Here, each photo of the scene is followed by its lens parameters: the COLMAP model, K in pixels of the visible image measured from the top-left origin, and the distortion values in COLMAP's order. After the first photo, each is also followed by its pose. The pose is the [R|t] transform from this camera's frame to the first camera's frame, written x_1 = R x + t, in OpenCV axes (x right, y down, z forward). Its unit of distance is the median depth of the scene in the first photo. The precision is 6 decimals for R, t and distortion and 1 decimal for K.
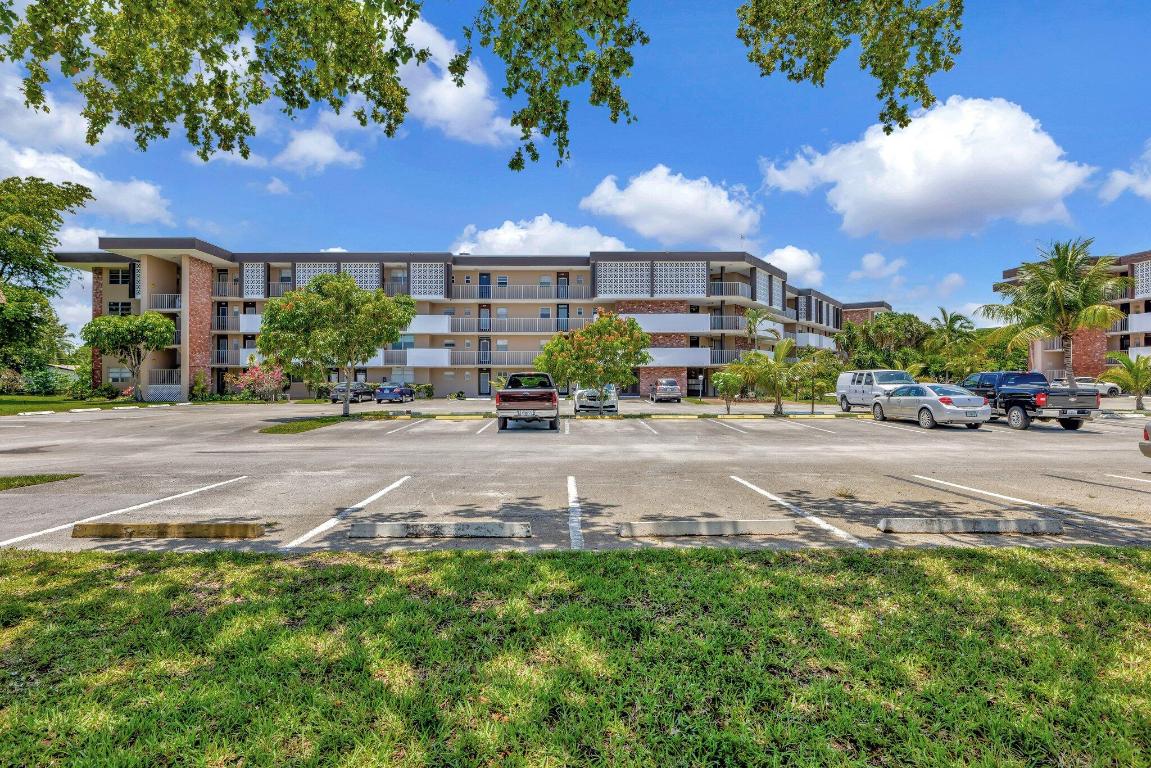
lens RADIAL K [[613.5, 0, 575.5], [0, 613.5, 376.6], [0, 0, 1]] dist [0.001969, -0.000936]
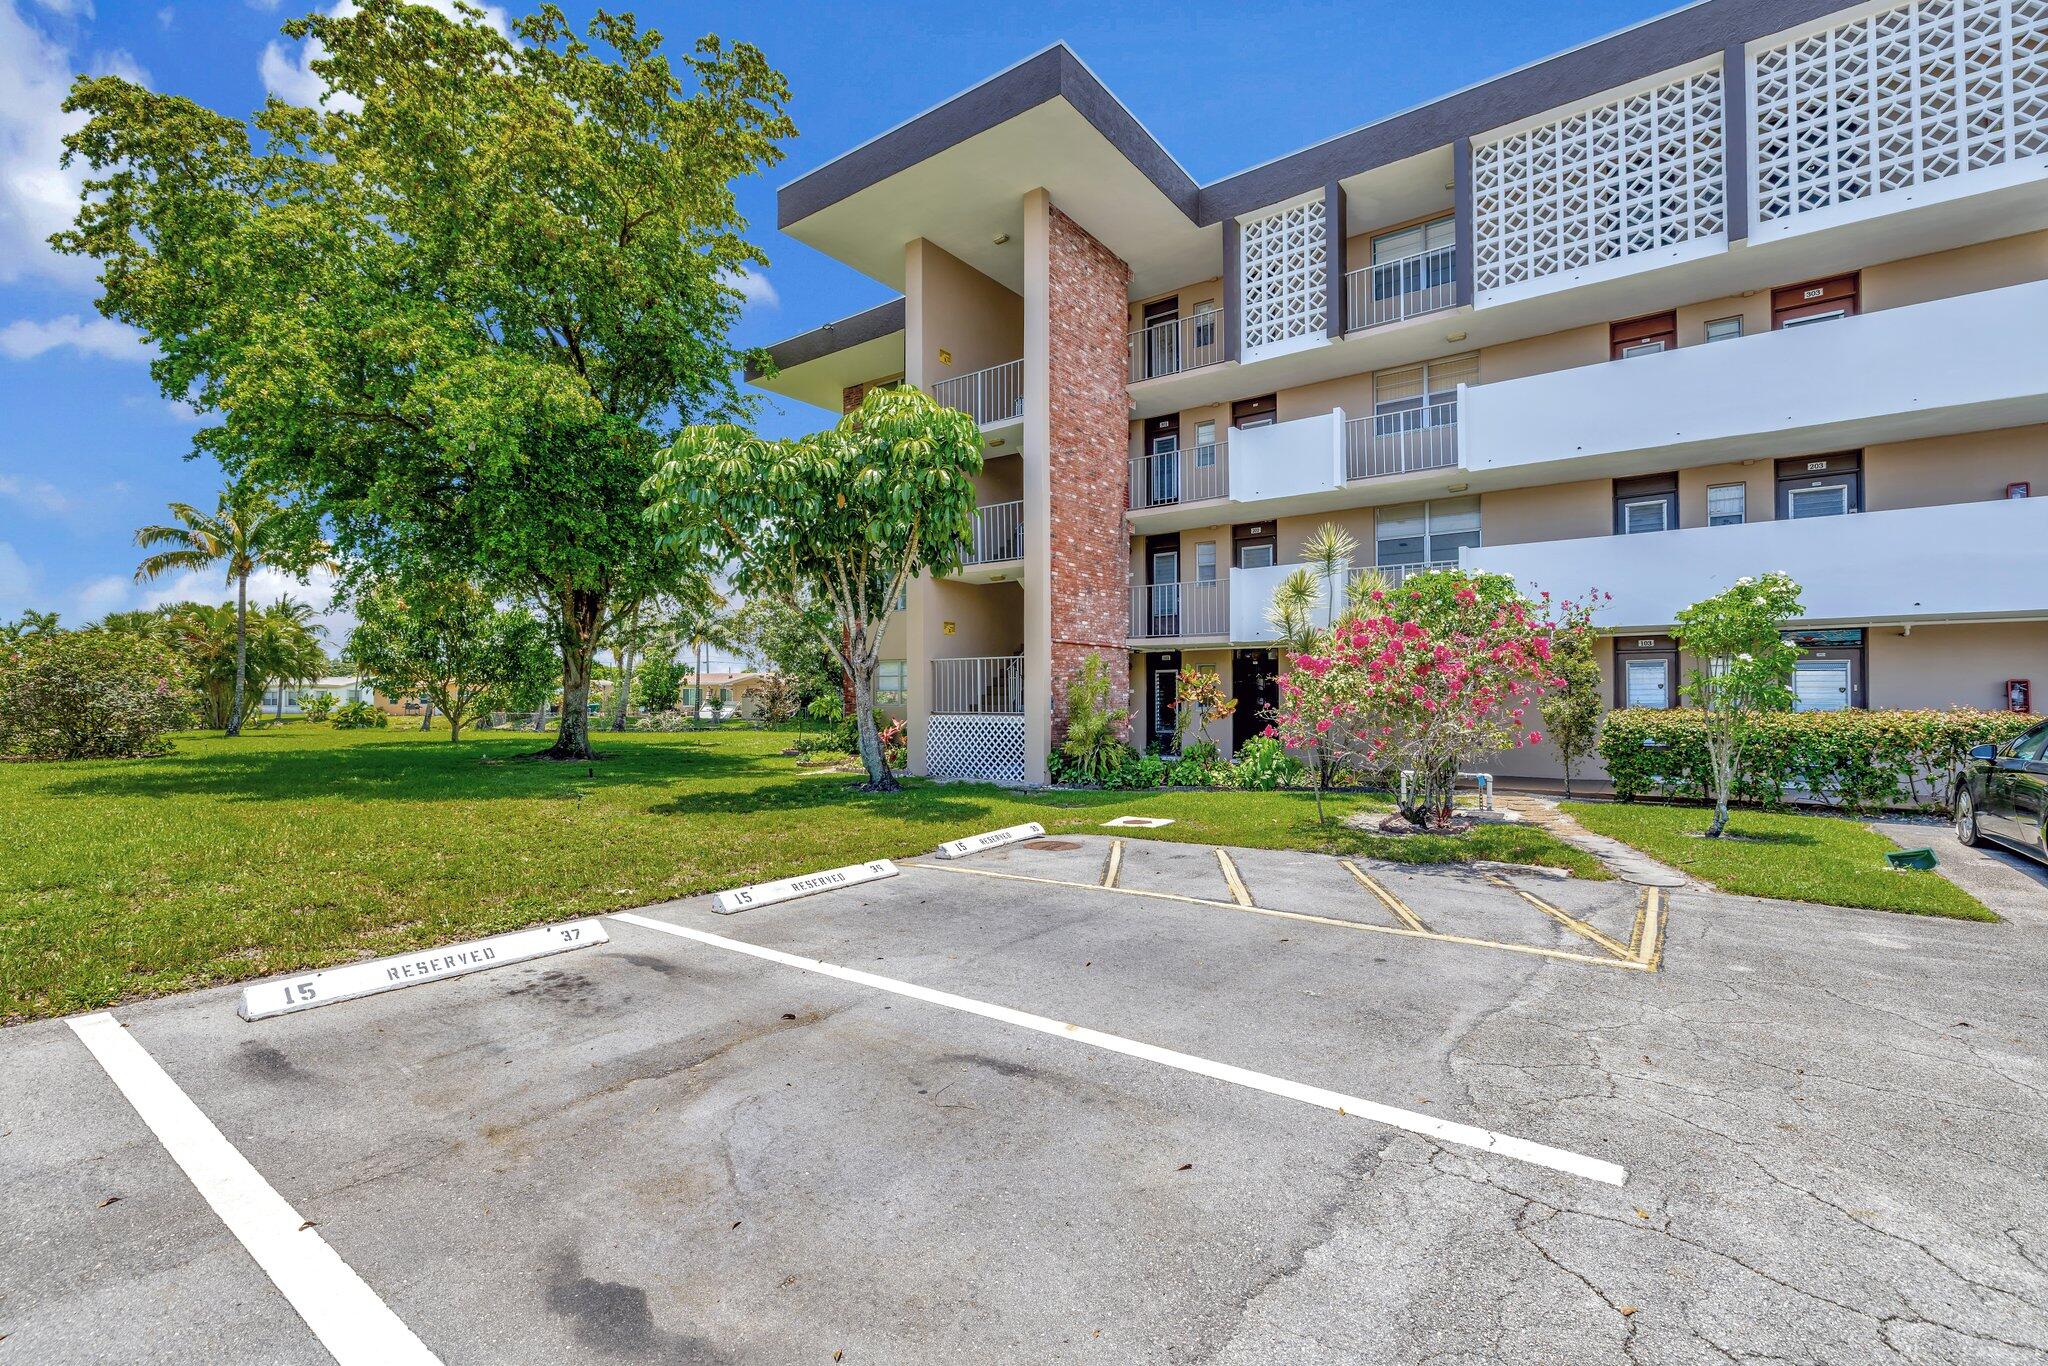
lens RADIAL K [[891.2, 0, 1021.6], [0, 891.2, 685.3], [0, 0, 1]] dist [0.000186, -0.000144]
pose [[0.796886, -0.012003, -0.604011, -0.396723], [0.005468, 0.999905, -0.012656, 0.004664], [0.604105, 0.006782, 0.796876, 0.663957]]
